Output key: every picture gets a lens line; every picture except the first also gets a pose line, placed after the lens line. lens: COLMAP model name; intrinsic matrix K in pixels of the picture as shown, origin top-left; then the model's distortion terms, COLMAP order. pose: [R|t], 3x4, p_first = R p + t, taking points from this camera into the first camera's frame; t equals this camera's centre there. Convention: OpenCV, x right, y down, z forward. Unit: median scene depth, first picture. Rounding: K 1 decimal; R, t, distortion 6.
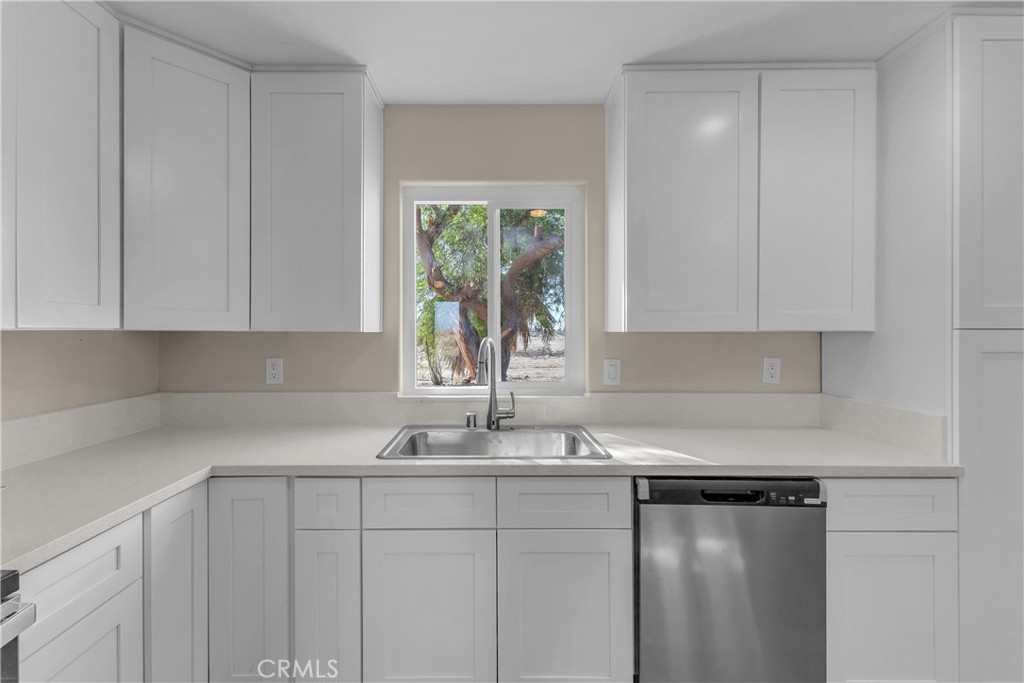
lens RADIAL K [[442.6, 0, 490.0], [0, 442.6, 335.1], [0, 0, 1]] dist [0.005630, 0.000254]
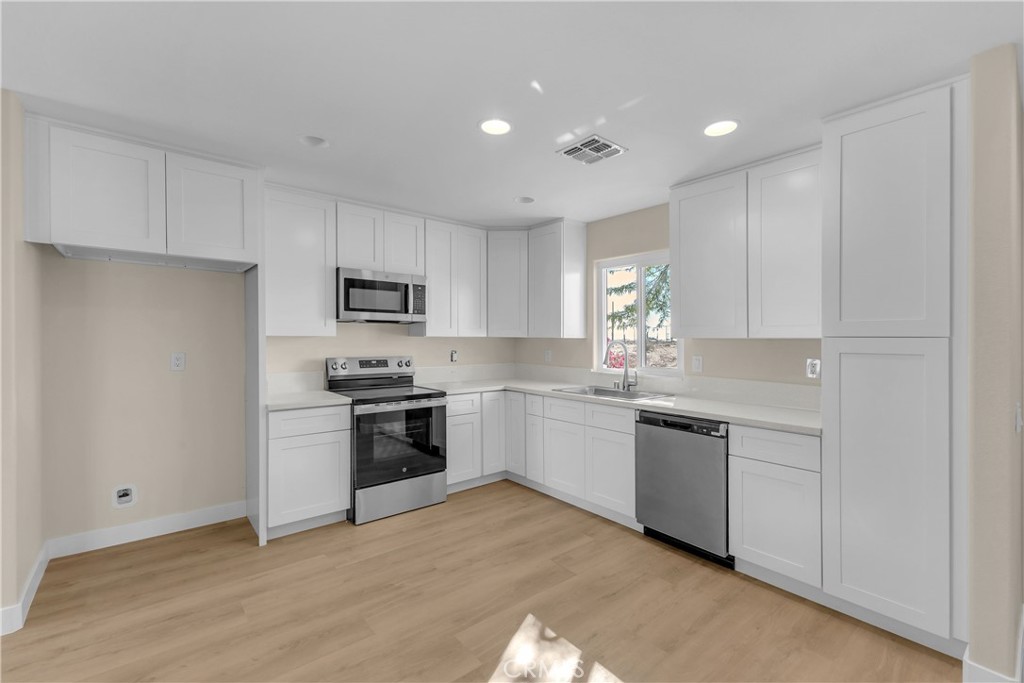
lens RADIAL K [[444.1, 0, 512.0], [0, 444.1, 341.5], [0, 0, 1]] dist [0.012637, 0.000304]
pose [[0.641701, 0.009098, -0.766901, 1.430327], [-0.009561, 0.999947, 0.003863, 0.004955], [0.766895, 0.004853, 0.641754, -0.701762]]
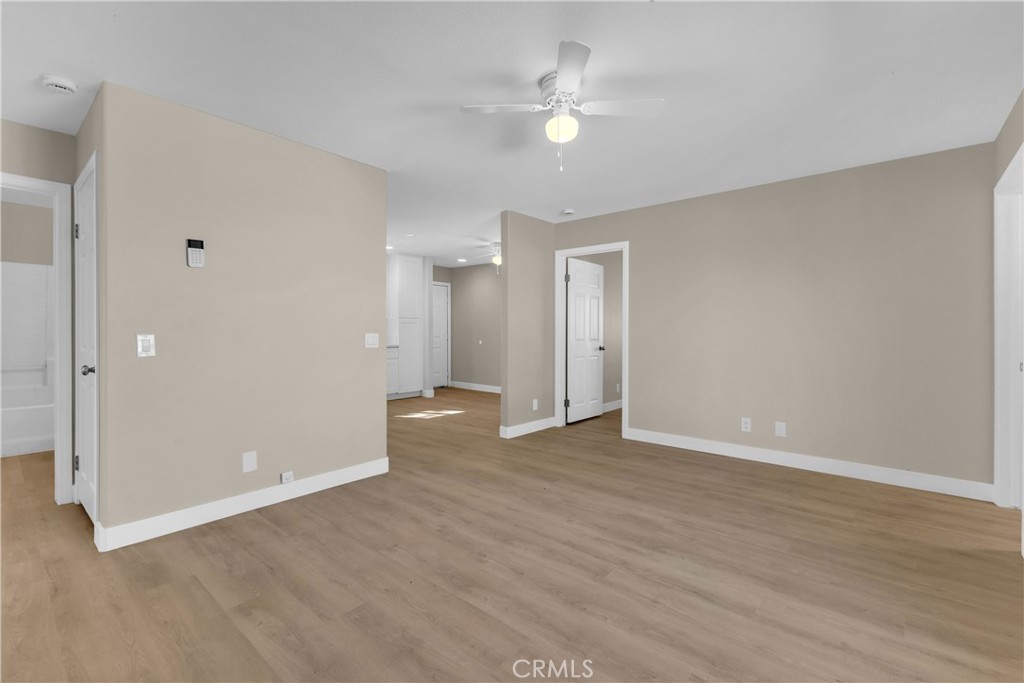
lens RADIAL K [[441.7, 0, 512.4], [0, 441.7, 336.4], [0, 0, 1]] dist [0.009148, 0.000014]
pose [[0.652053, -0.004346, 0.758161, -1.769018], [-0.003849, 0.999952, 0.009042, 0.130493], [-0.758164, -0.008814, 0.652004, -2.999469]]
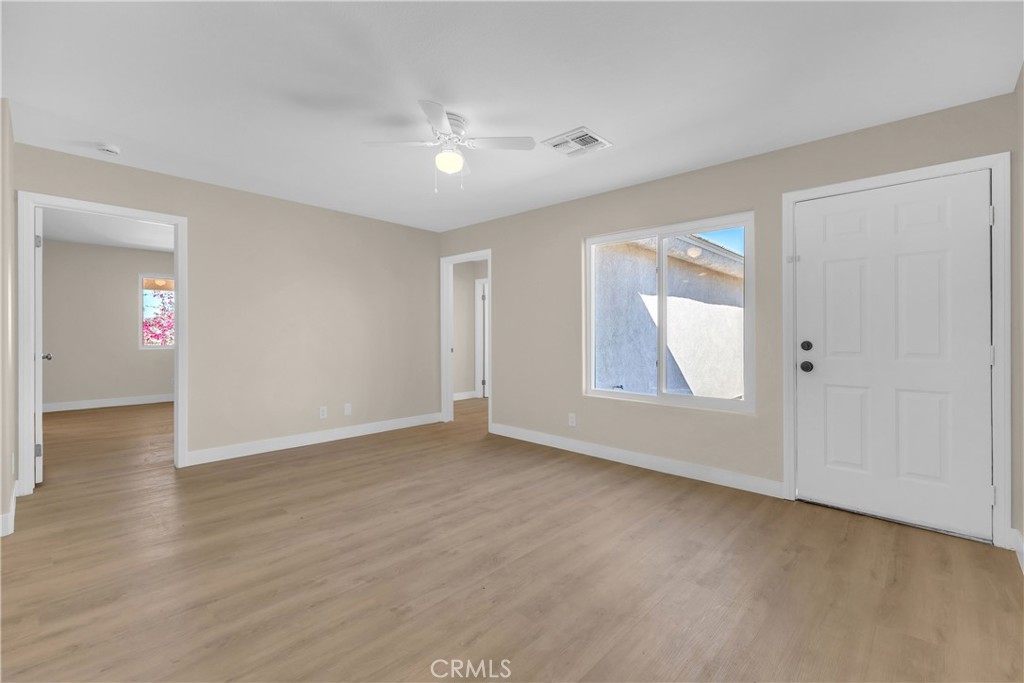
lens RADIAL K [[445.7, 0, 516.4], [0, 445.7, 327.9], [0, 0, 1]] dist [0.007400, -0.000315]
pose [[-0.731407, 0.007116, 0.681904, -1.929587], [-0.003898, 0.999886, -0.014616, 0.133260], [-0.681930, -0.013348, -0.731296, -1.087987]]
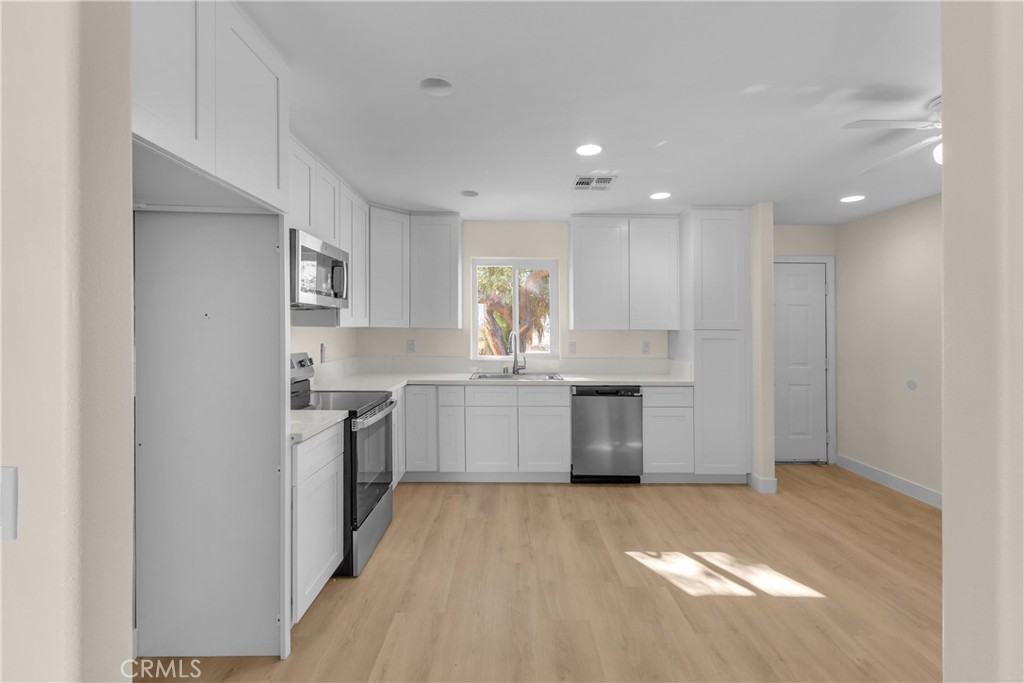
lens RADIAL K [[445.7, 0, 516.4], [0, 445.7, 327.9], [0, 0, 1]] dist [0.007400, -0.000315]
pose [[0.999750, 0.008935, 0.020517, -0.045056], [-0.008793, 0.999937, -0.006988, 0.002633], [-0.020578, 0.006806, 0.999765, -1.493239]]
